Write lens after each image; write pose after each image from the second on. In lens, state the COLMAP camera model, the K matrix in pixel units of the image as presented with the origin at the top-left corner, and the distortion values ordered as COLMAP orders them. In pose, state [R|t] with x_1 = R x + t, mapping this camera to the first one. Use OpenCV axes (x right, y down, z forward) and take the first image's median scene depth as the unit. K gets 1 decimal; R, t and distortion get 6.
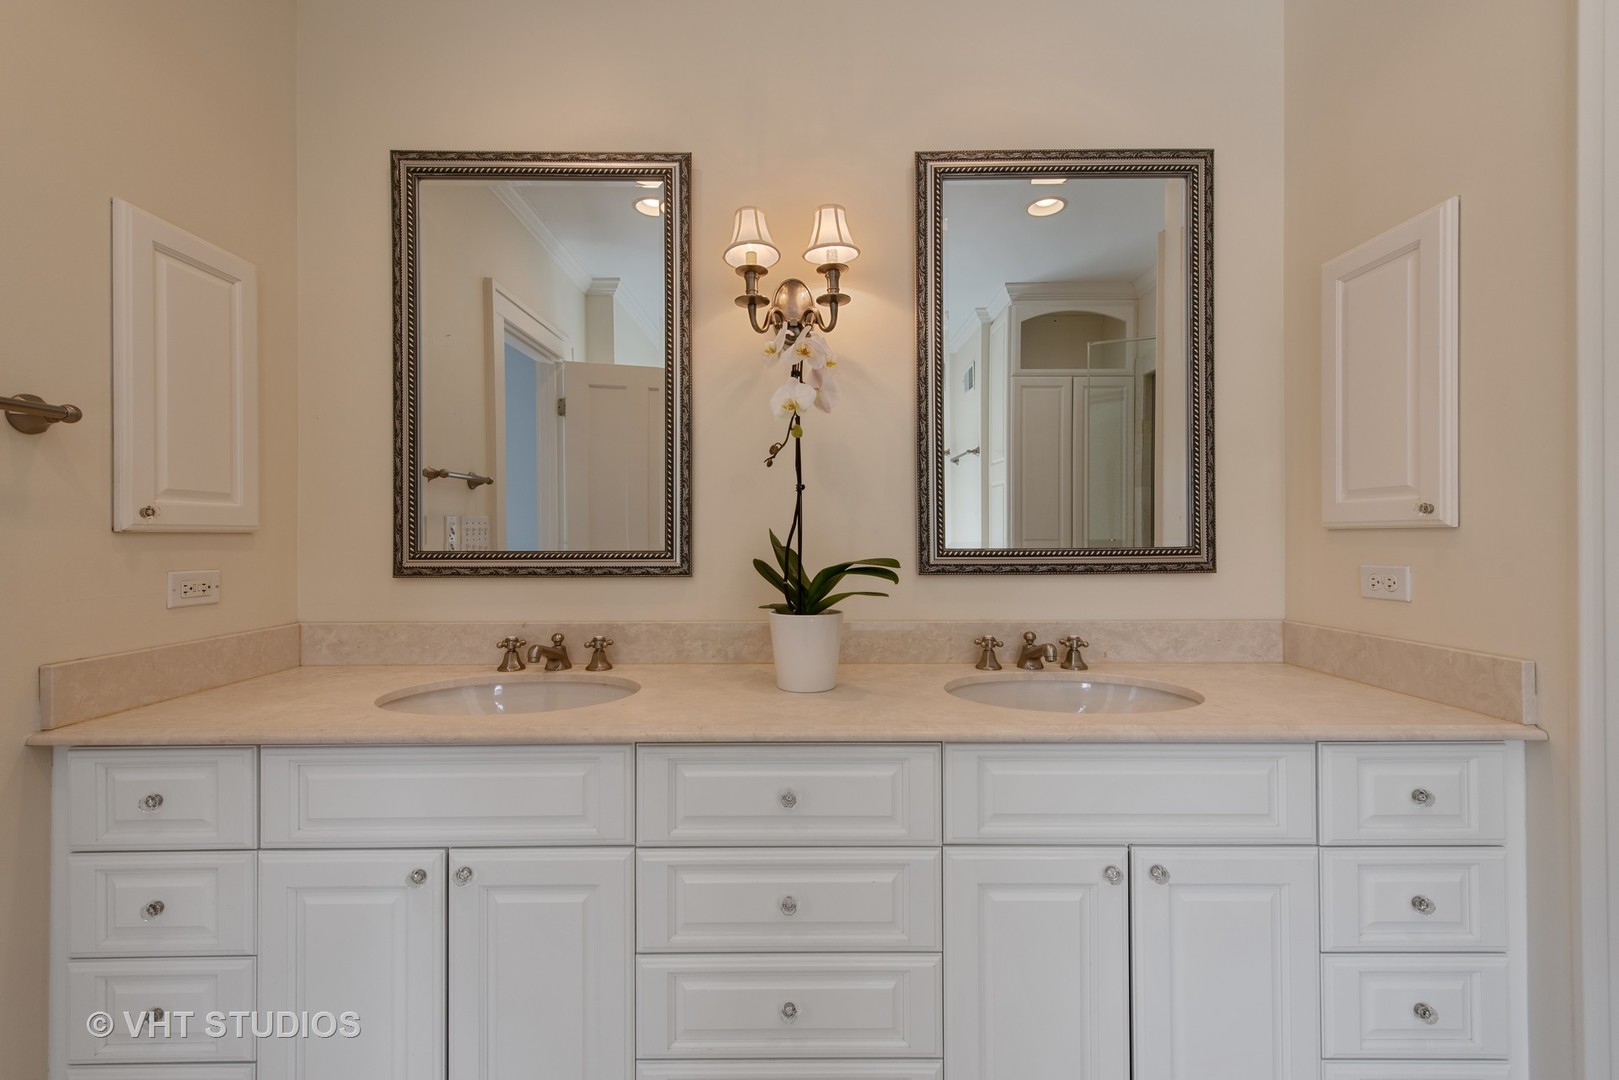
lens RADIAL K [[664.3, 0, 809.5], [0, 664.3, 540.0], [0, 0, 1]] dist [0.000444, -0.000027]
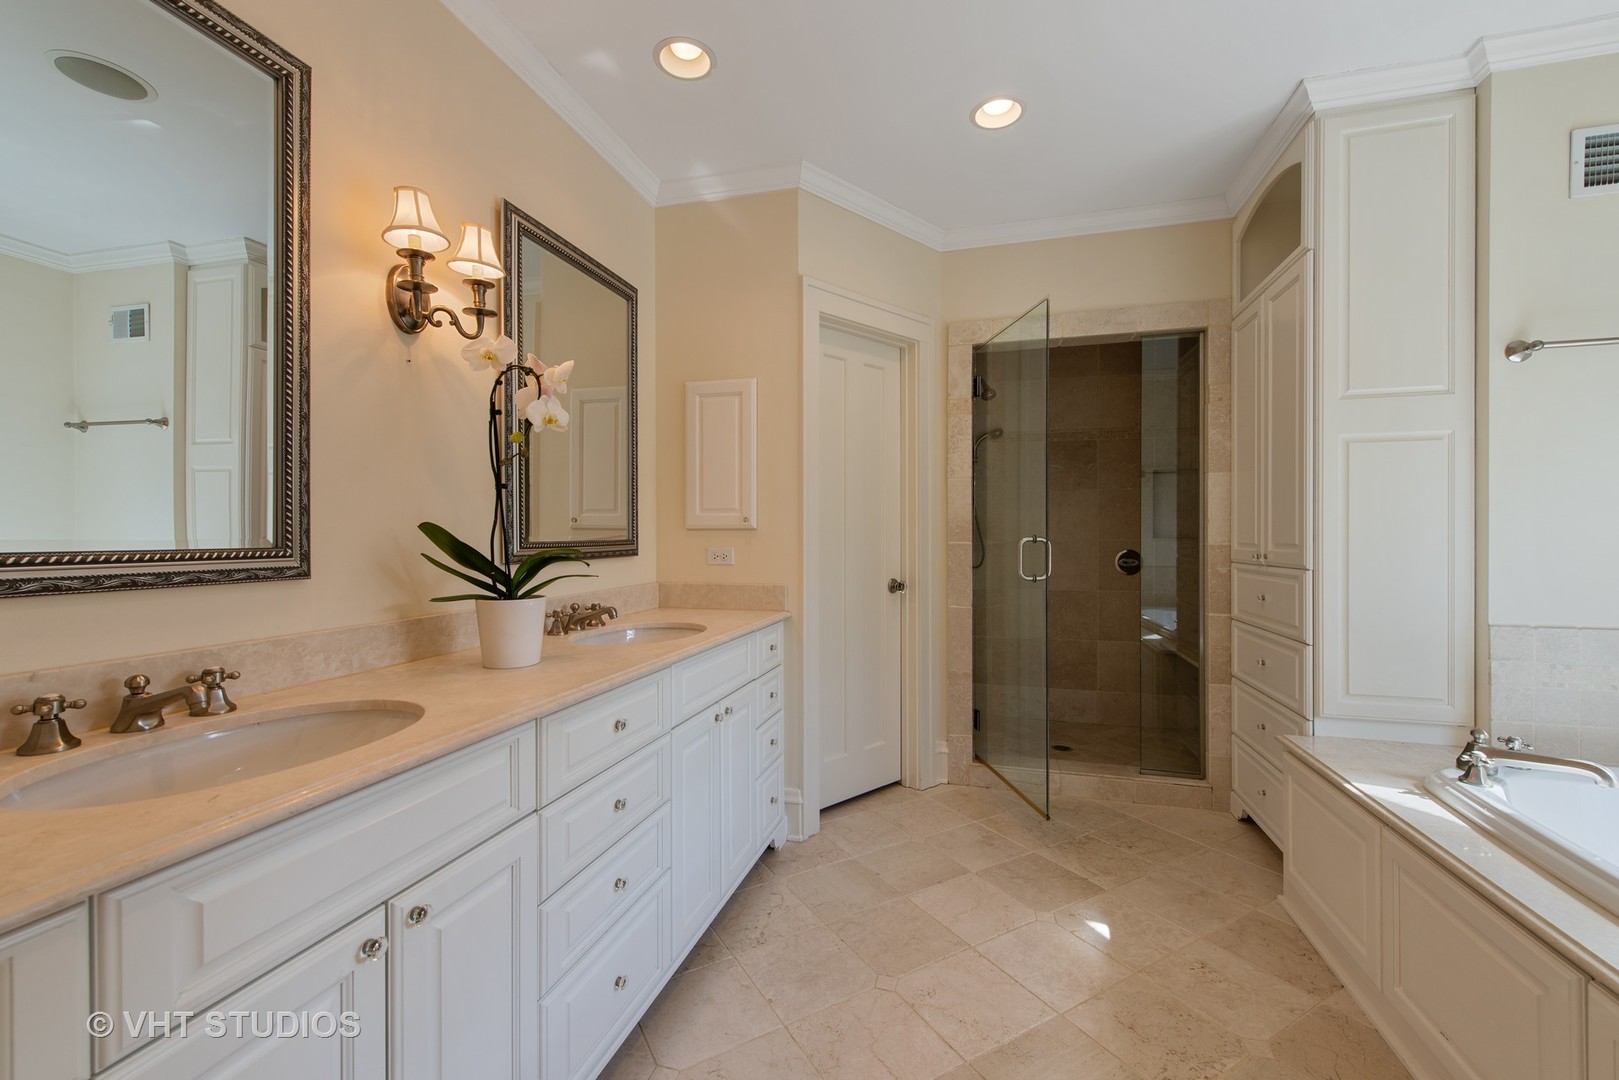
lens RADIAL K [[664.3, 0, 809.5], [0, 664.3, 540.0], [0, 0, 1]] dist [0.000444, -0.000027]
pose [[0.270367, -0.005246, 0.962743, -0.818756], [0.006291, 0.999973, 0.003682, 0.008605], [-0.962737, 0.005061, 0.270393, 0.178891]]
